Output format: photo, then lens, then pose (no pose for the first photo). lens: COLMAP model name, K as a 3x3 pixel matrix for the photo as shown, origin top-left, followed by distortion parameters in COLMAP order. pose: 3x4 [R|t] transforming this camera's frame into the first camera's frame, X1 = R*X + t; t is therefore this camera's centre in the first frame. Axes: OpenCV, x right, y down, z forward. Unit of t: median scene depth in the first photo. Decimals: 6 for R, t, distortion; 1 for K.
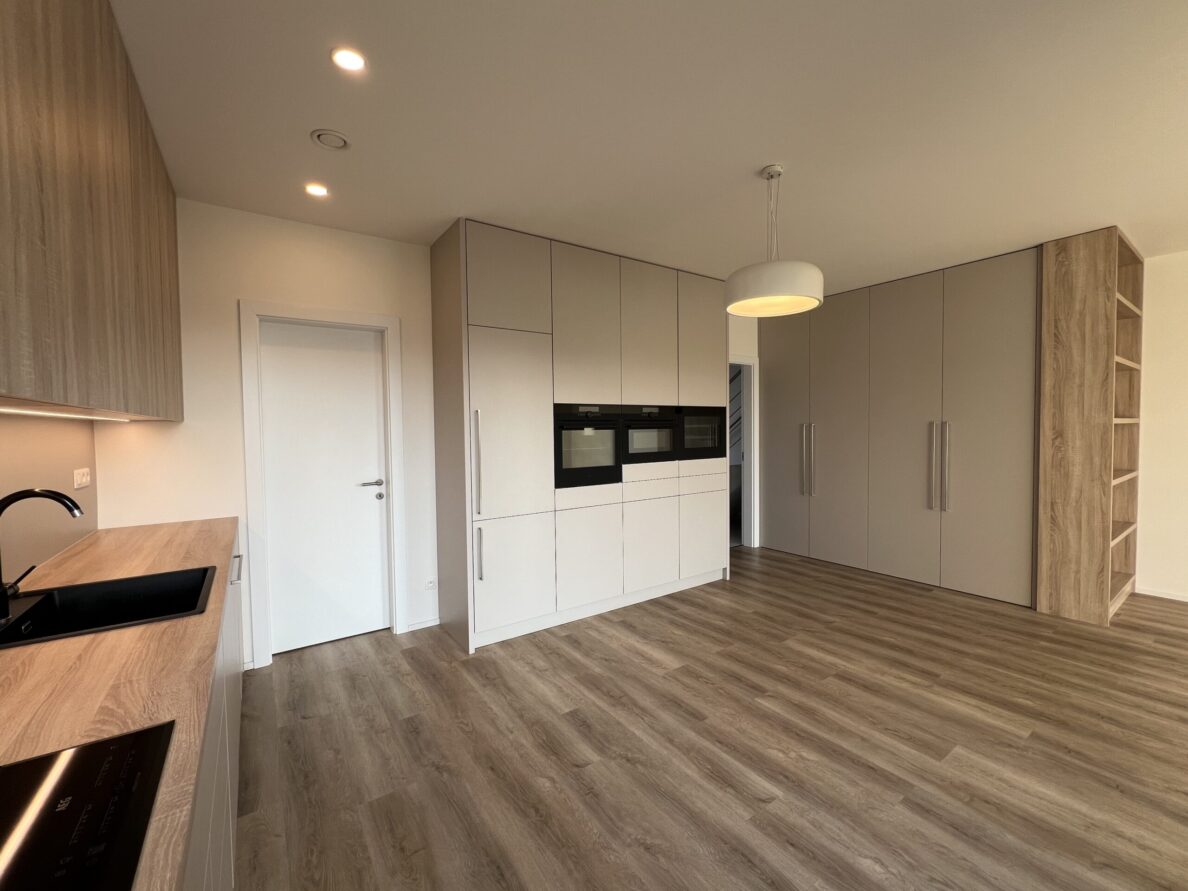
lens RADIAL K [[488.9, 0, 594.8], [0, 488.9, 444.6], [0, 0, 1]] dist [-0.002214, -0.000288]
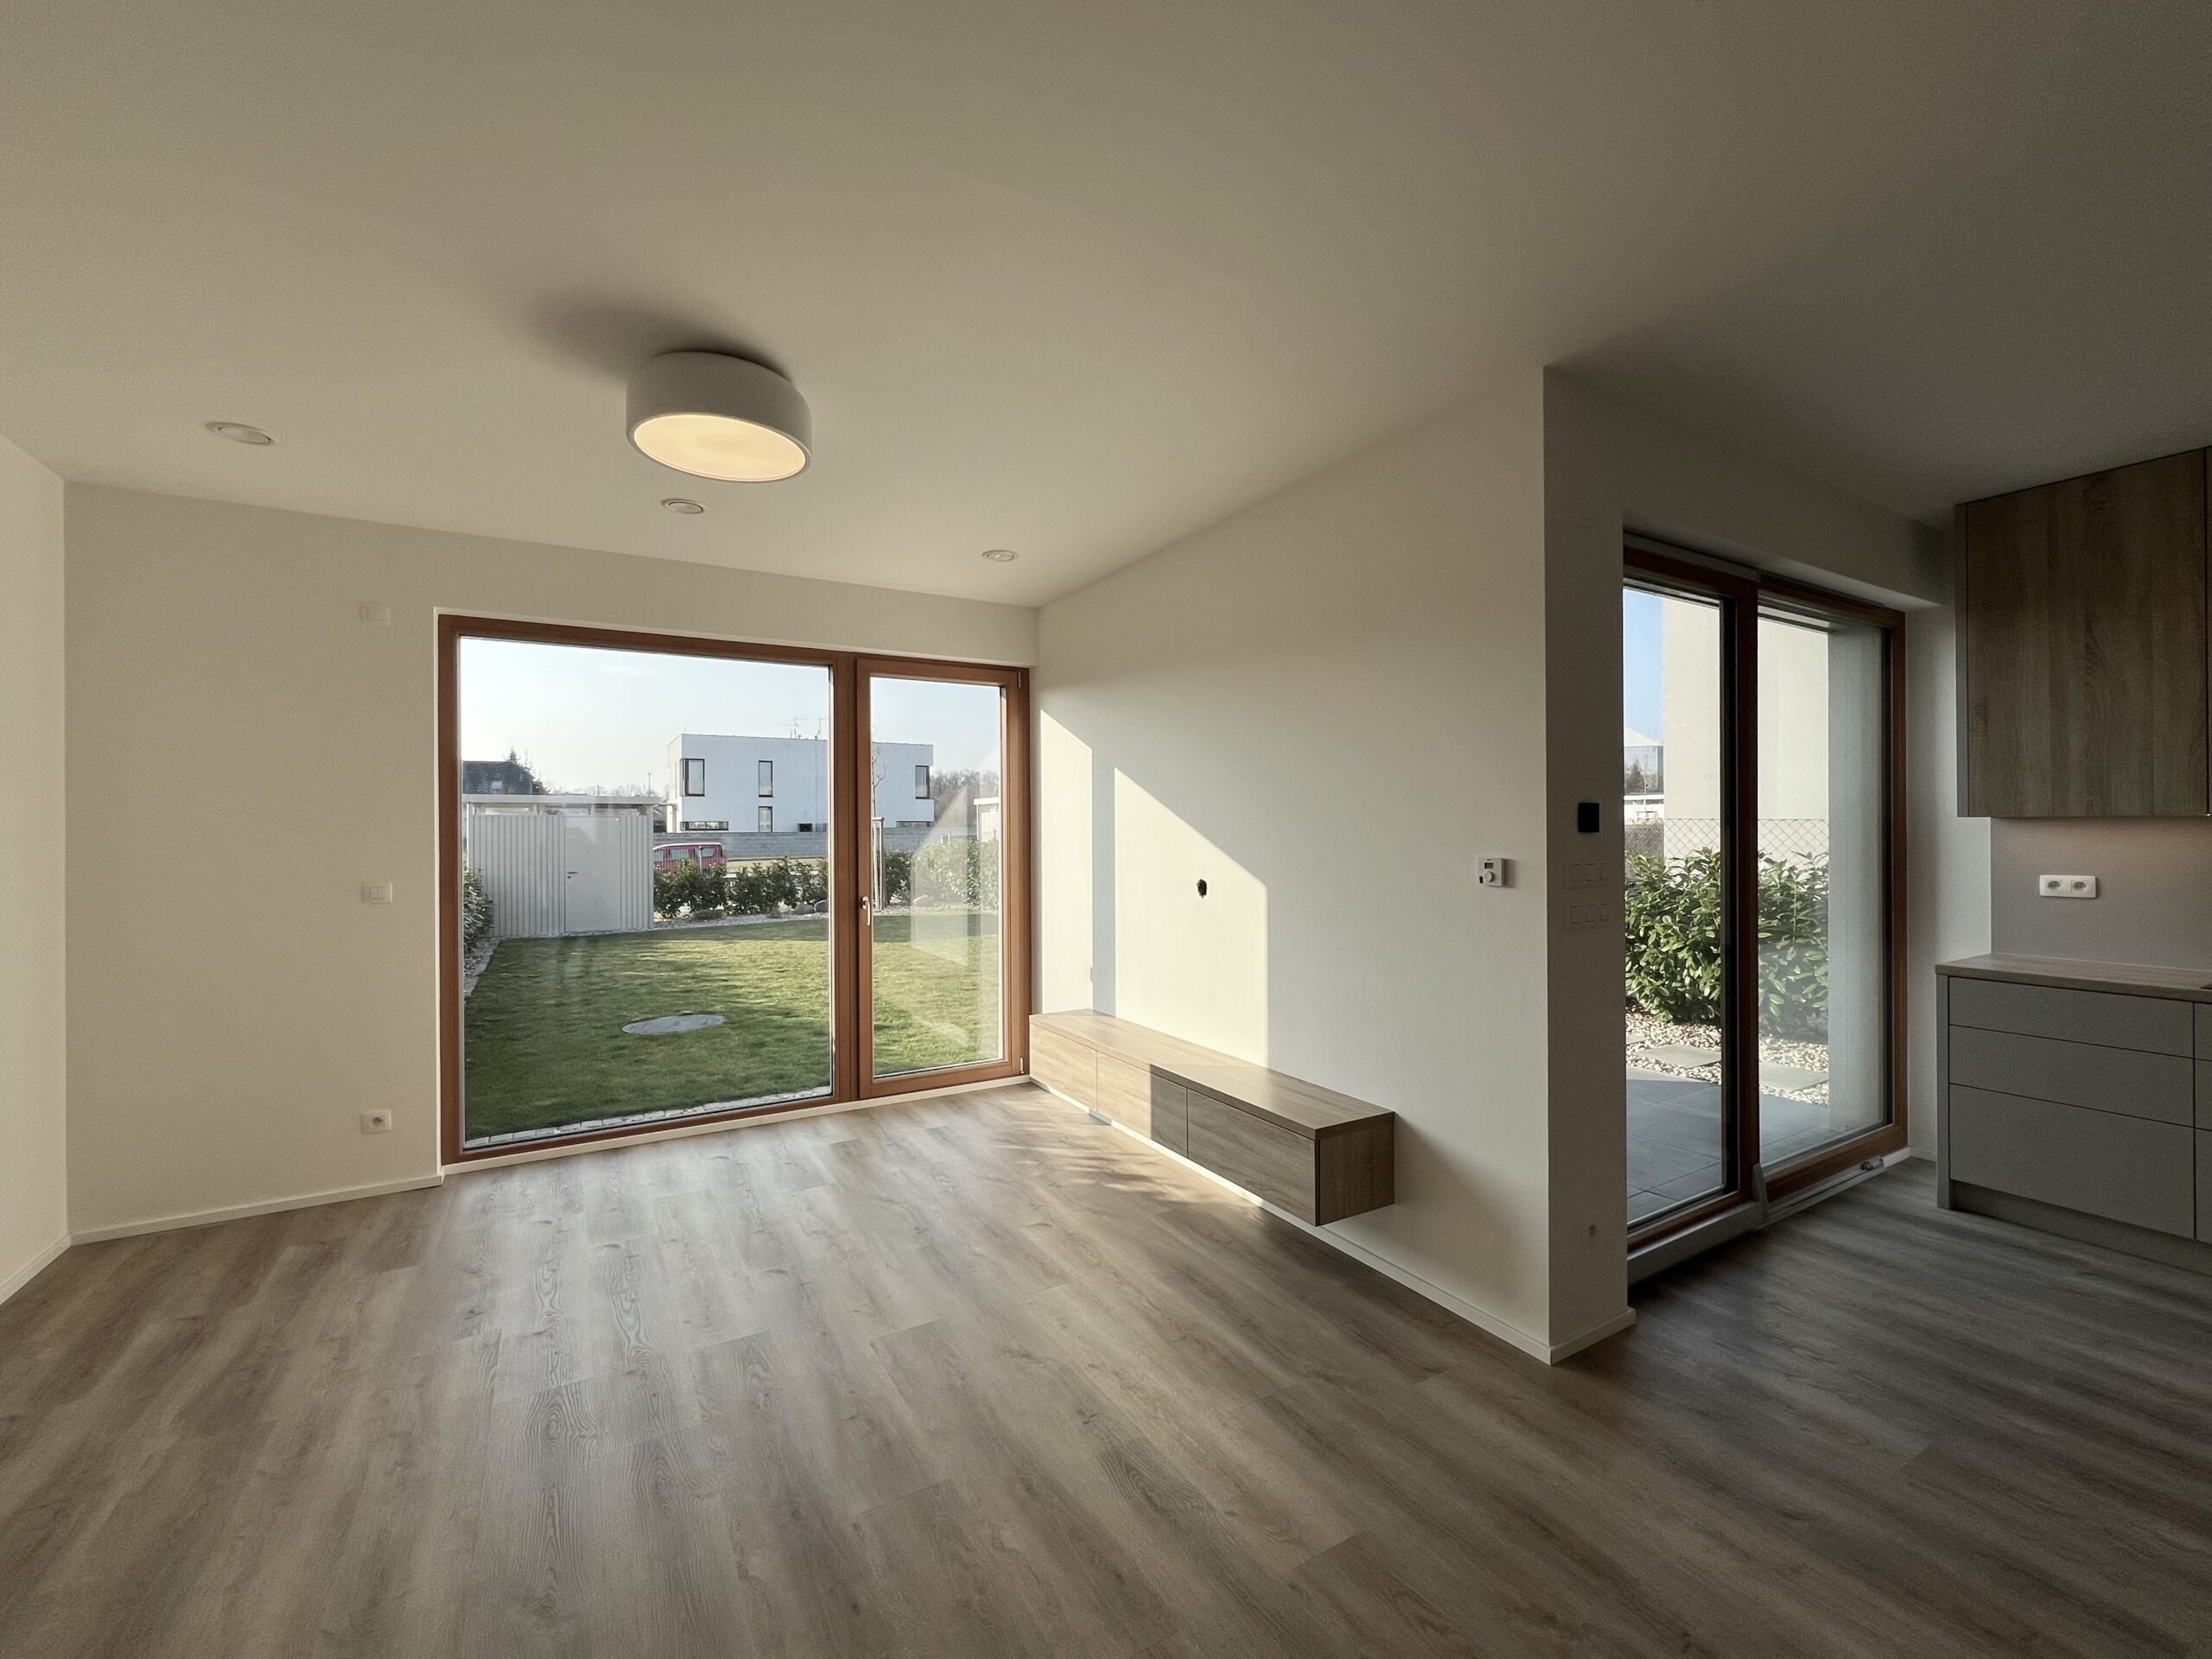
lens RADIAL K [[910.3, 0, 1104.1], [0, 910.3, 828.9], [0, 0, 1]] dist [-0.002214, -0.000288]
pose [[-0.996460, 0.019532, 0.081770, 1.020448], [0.022077, 0.999296, 0.030347, -0.071170], [-0.081119, 0.032045, -0.996189, 1.244254]]
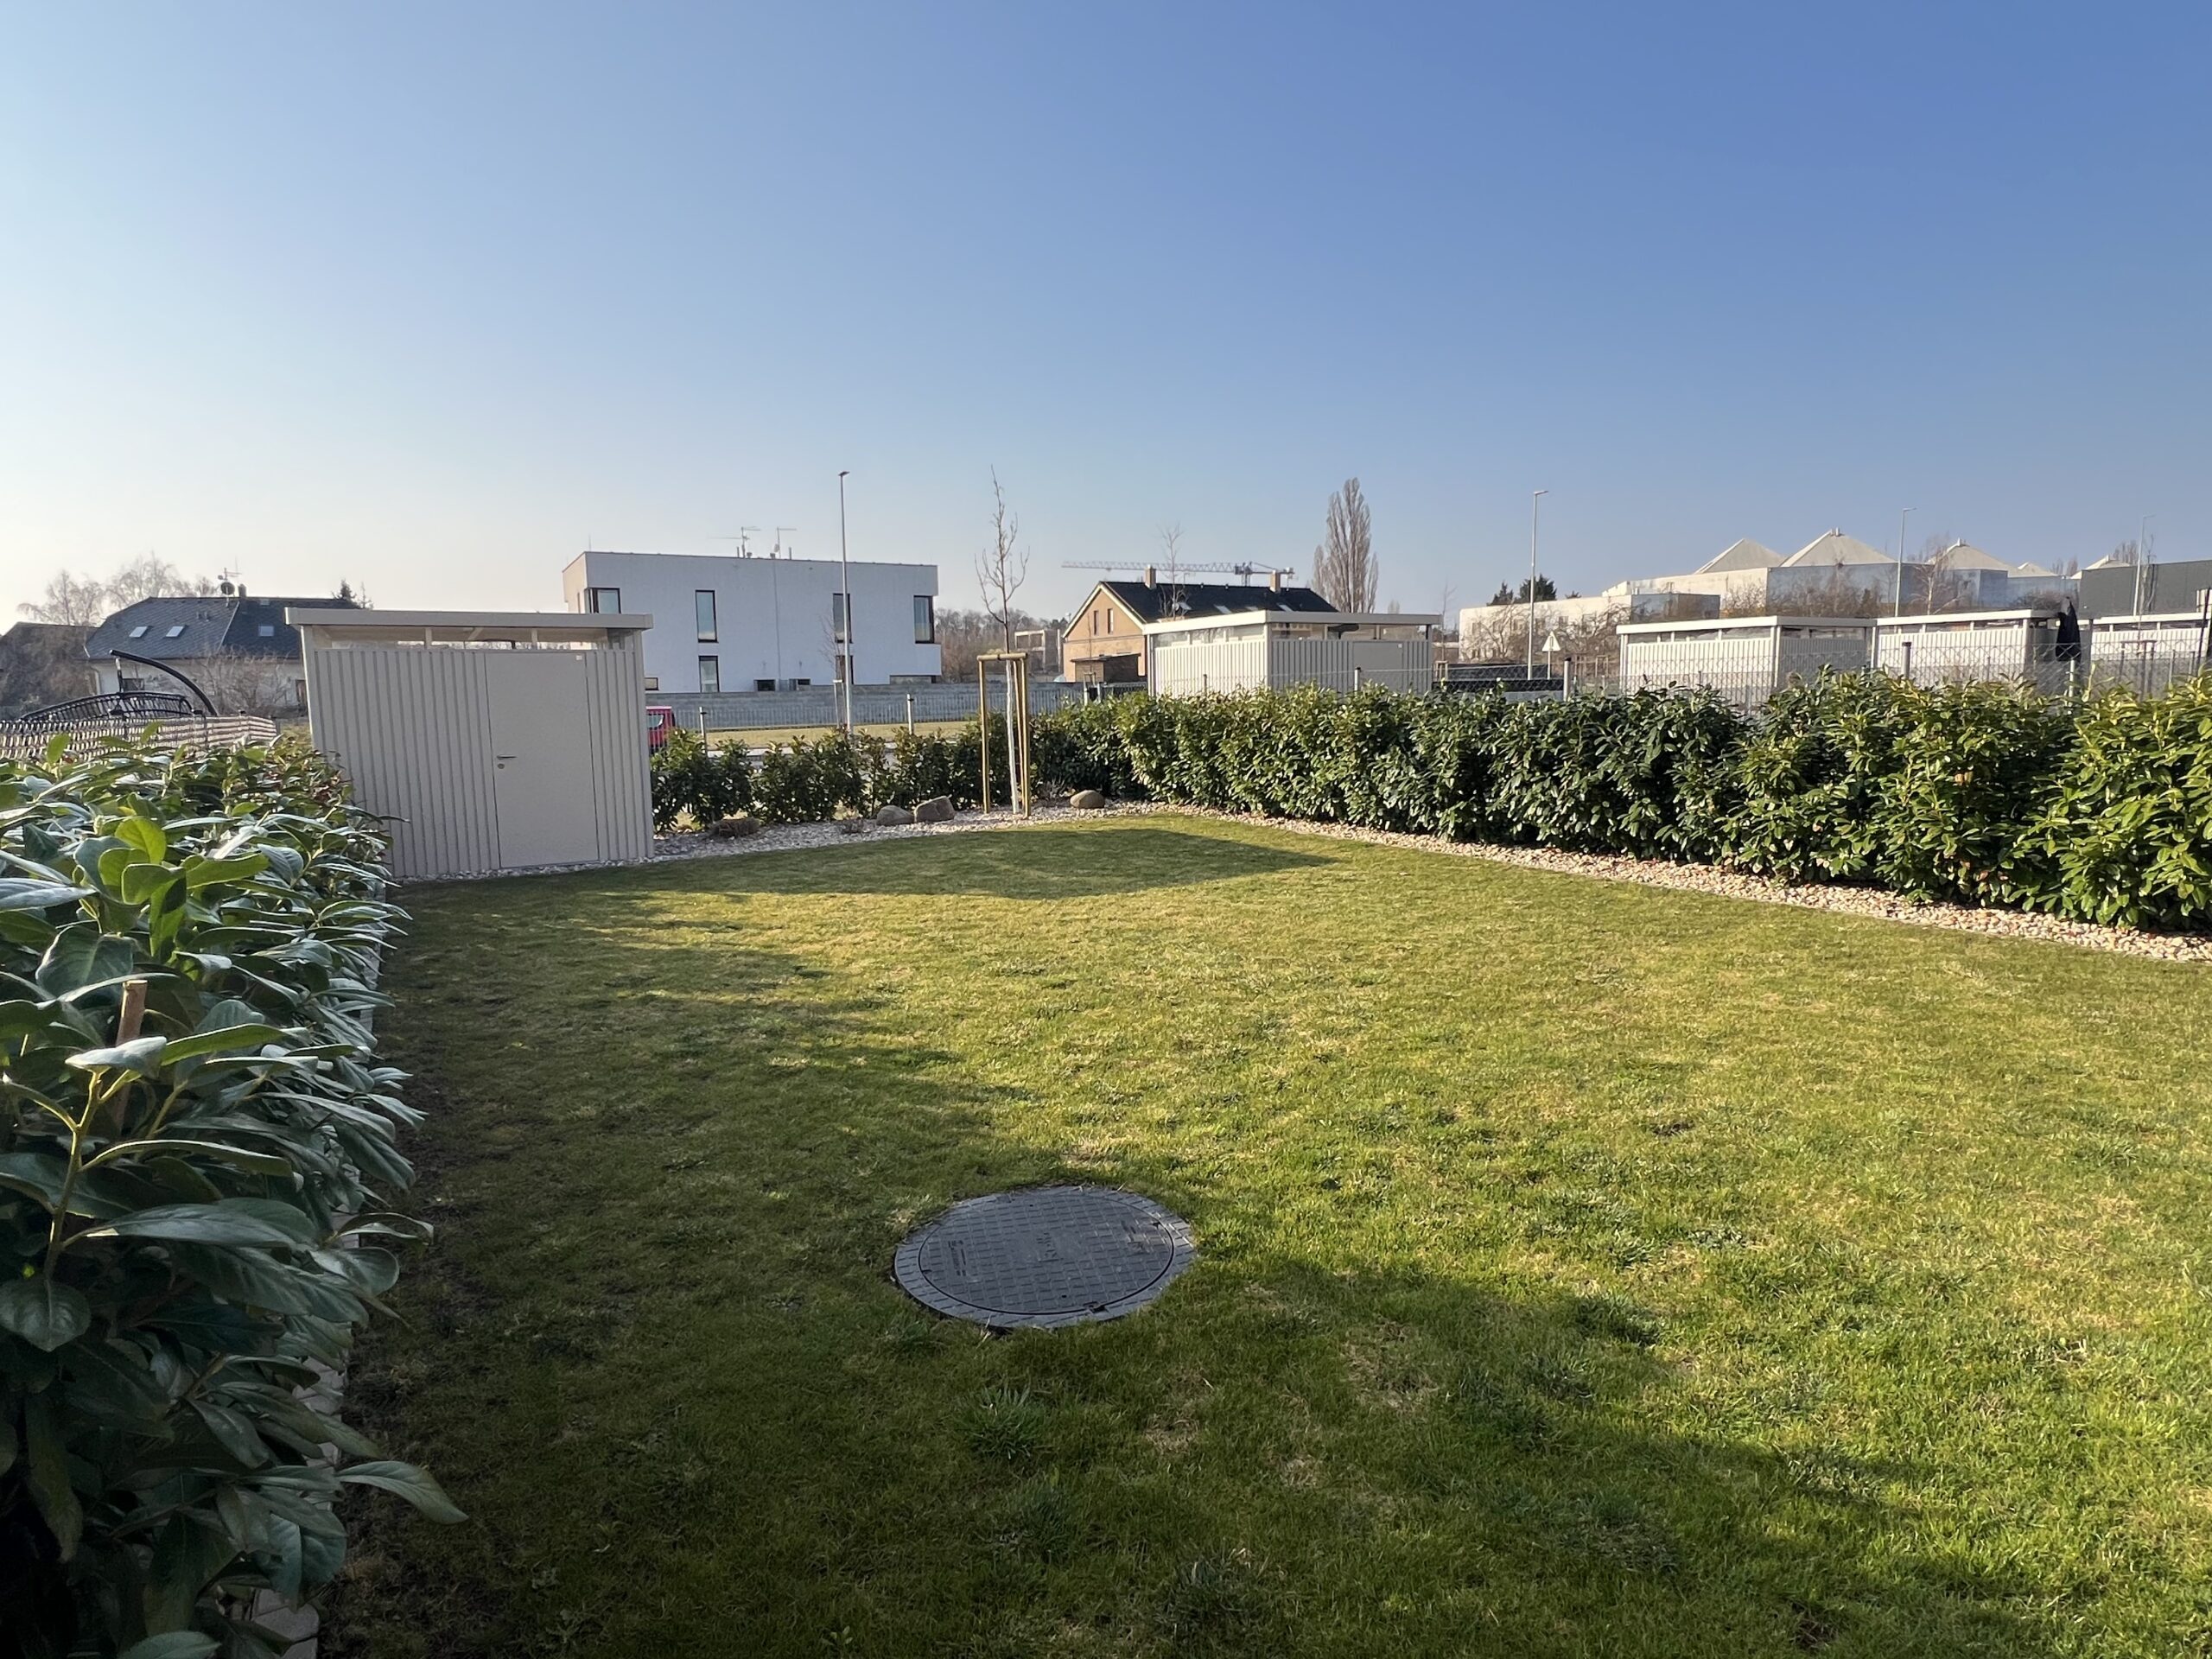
lens RADIAL K [[1182.6, 0, 1093.7], [0, 1182.6, 828.4], [0, 0, 1]] dist [0.004221, -0.002997]
pose [[-0.994606, 0.017163, 0.102297, 2.303788], [0.032265, 0.988482, 0.147857, 0.005636], [-0.098581, 0.150360, -0.983704, -0.241332]]
